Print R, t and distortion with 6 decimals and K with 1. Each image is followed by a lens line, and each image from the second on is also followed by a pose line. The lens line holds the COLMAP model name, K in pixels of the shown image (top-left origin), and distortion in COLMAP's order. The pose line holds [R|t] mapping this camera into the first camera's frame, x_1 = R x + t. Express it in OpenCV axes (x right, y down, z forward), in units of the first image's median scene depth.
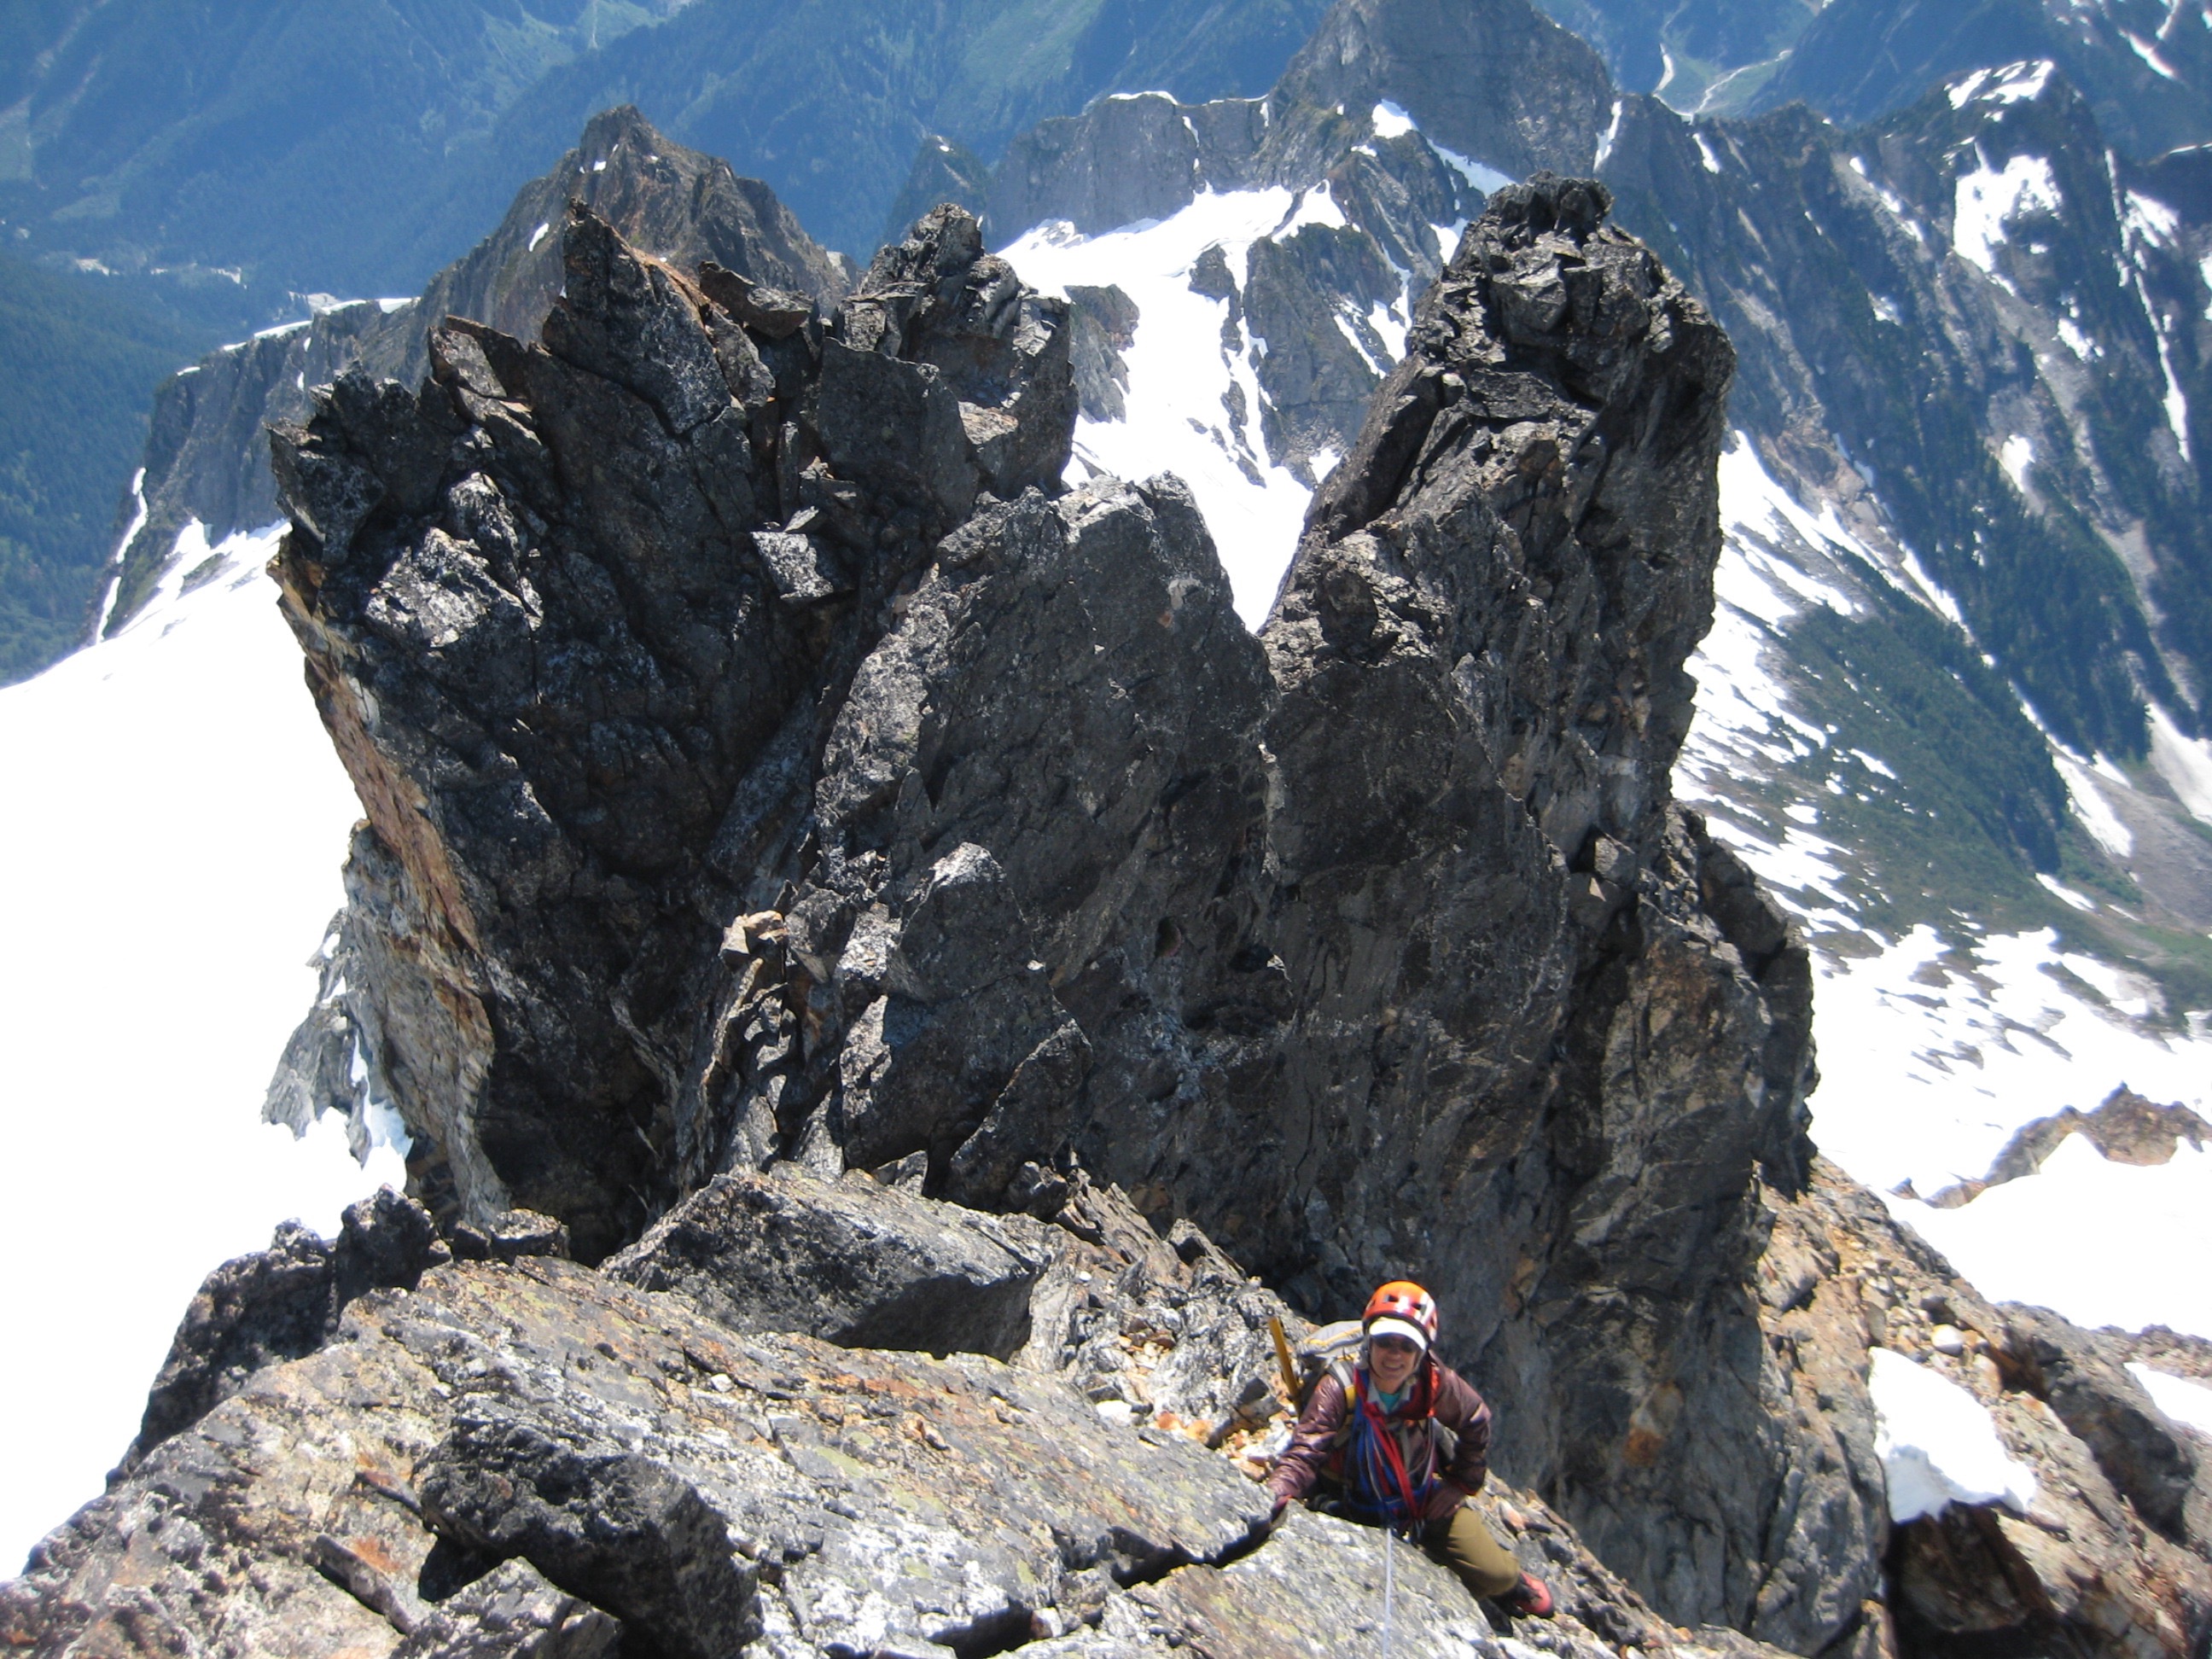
lens RADIAL K [[2304.1, 0, 1073.7], [0, 2304.1, 813.8], [0, 0, 1]] dist [-0.163764, 0.217123]
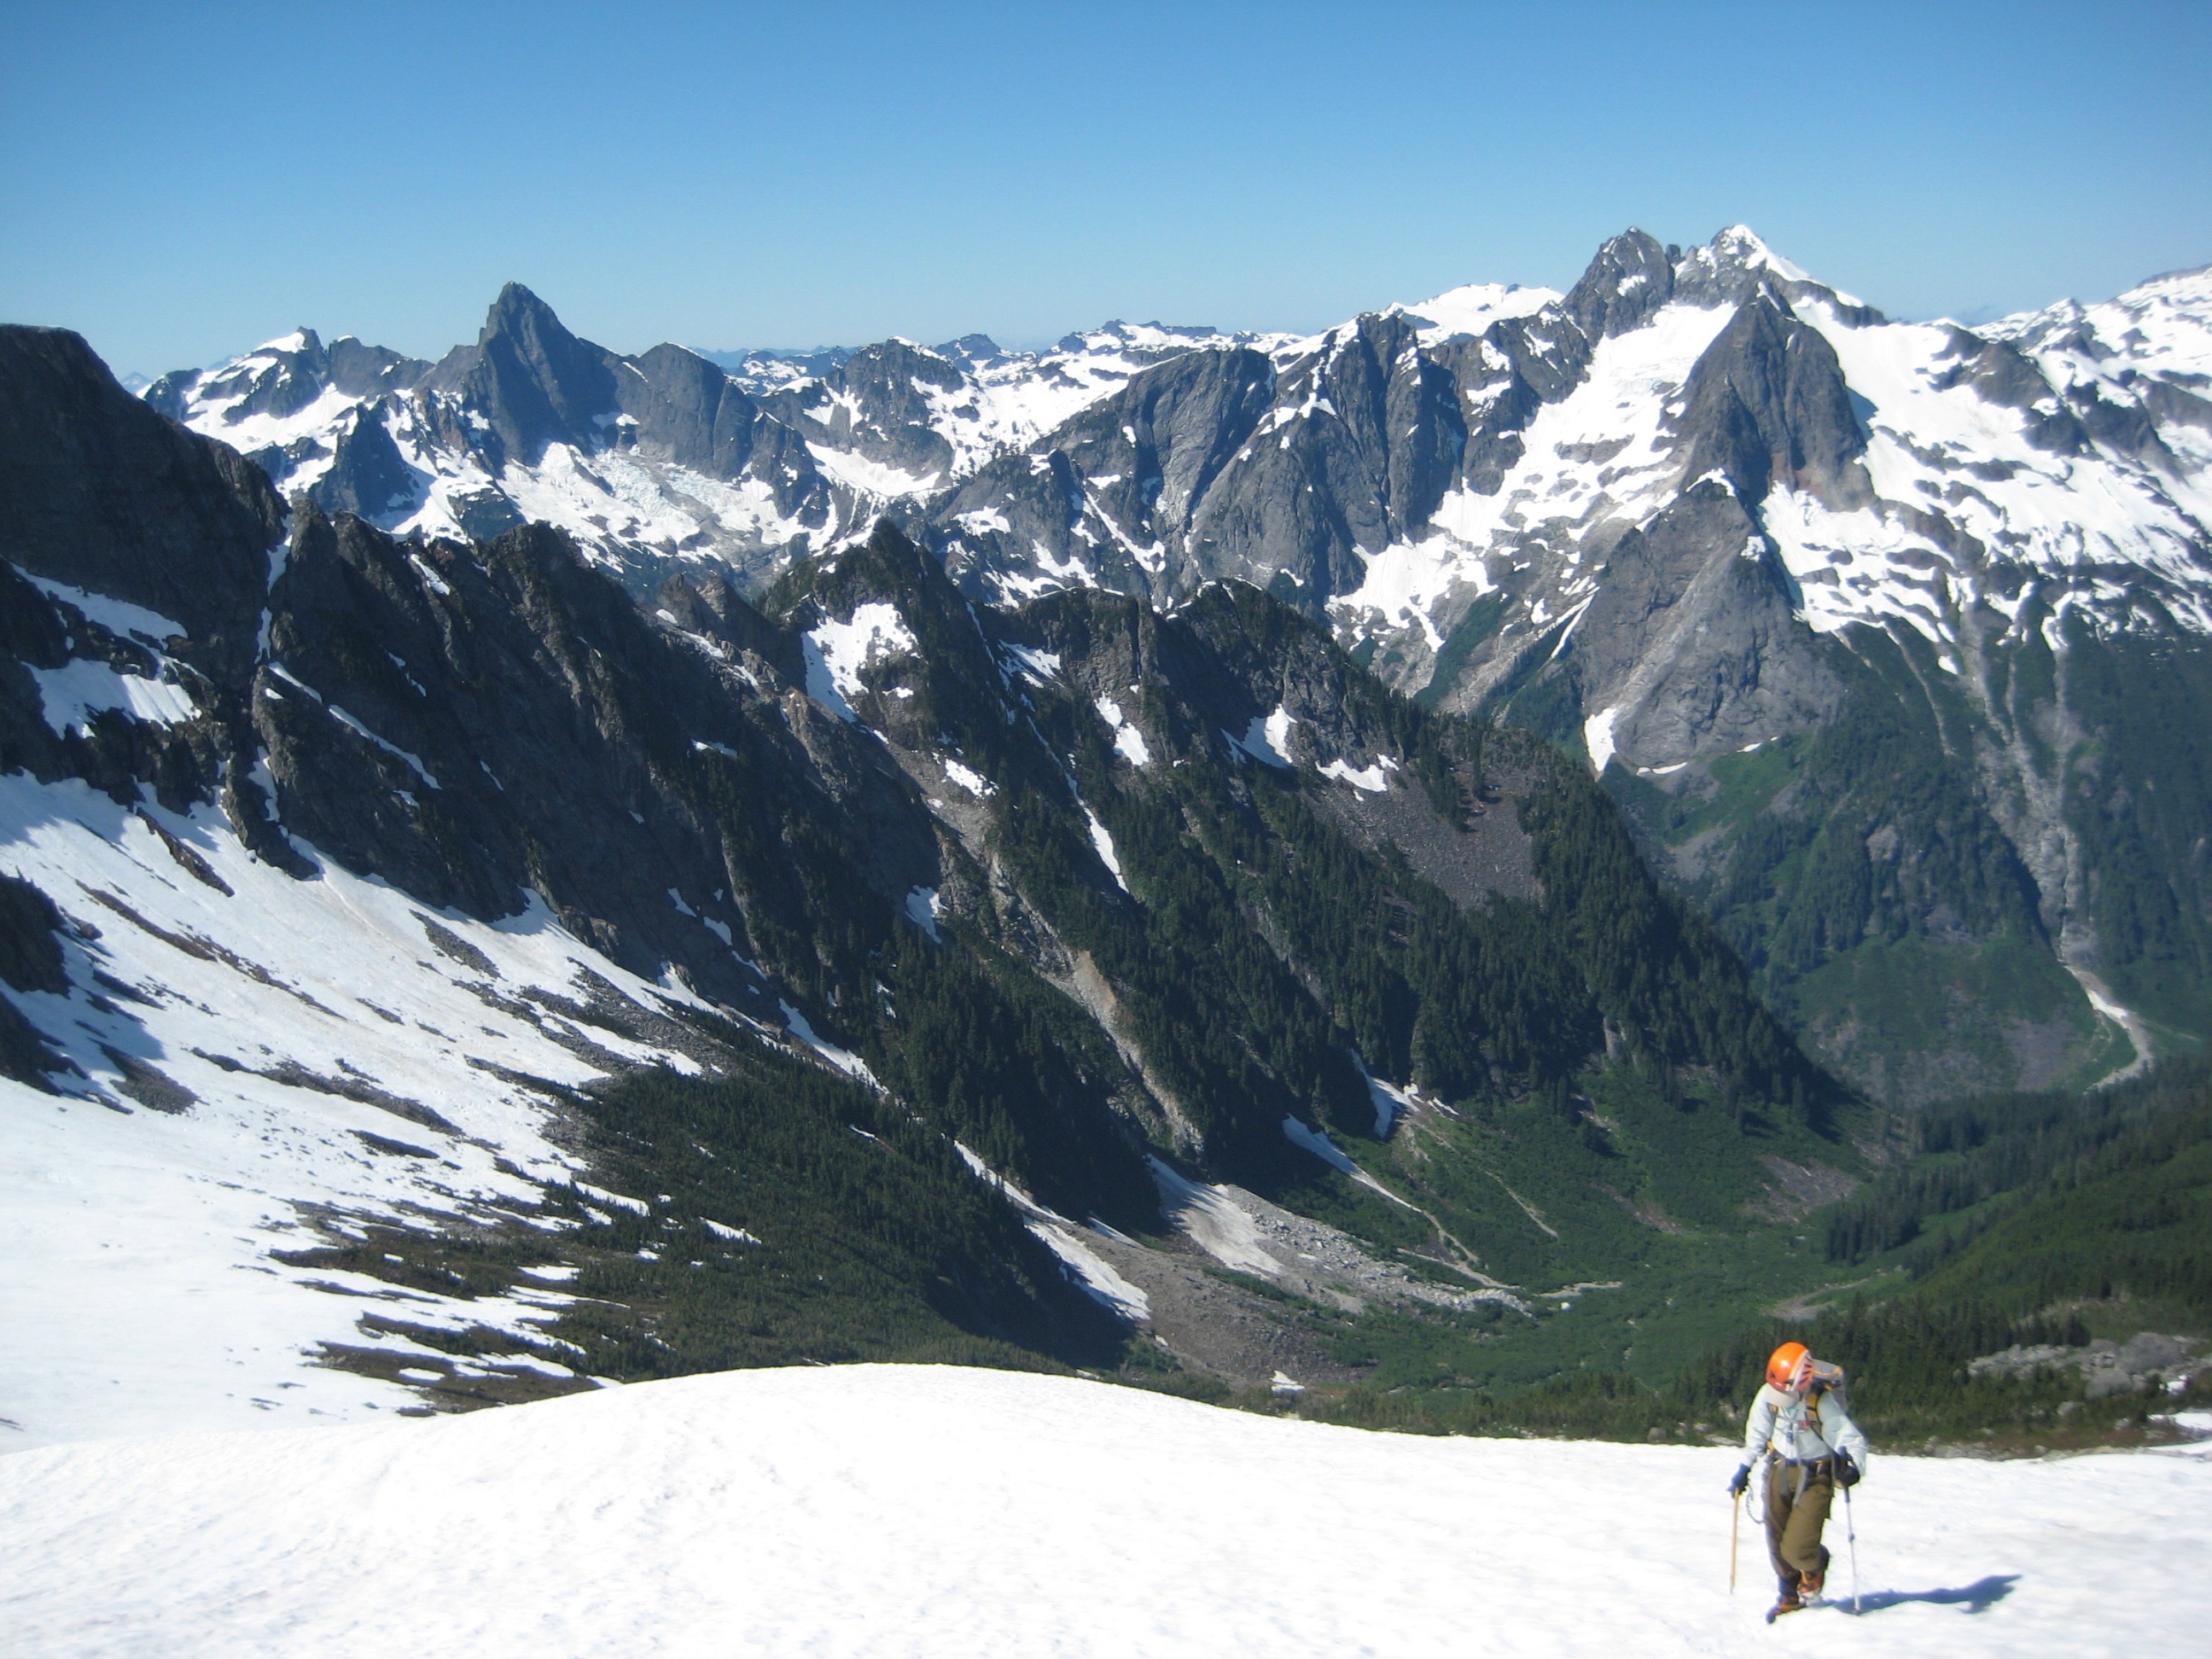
lens RADIAL K [[2304.1, 0, 1073.7], [0, 2304.1, 813.8], [0, 0, 1]] dist [-0.163764, 0.217123]
pose [[0.913560, -0.141591, 0.381261, 0.160231], [0.262314, 0.921529, -0.286313, 0.073500], [-0.310803, 0.361574, 0.879014, 0.235333]]
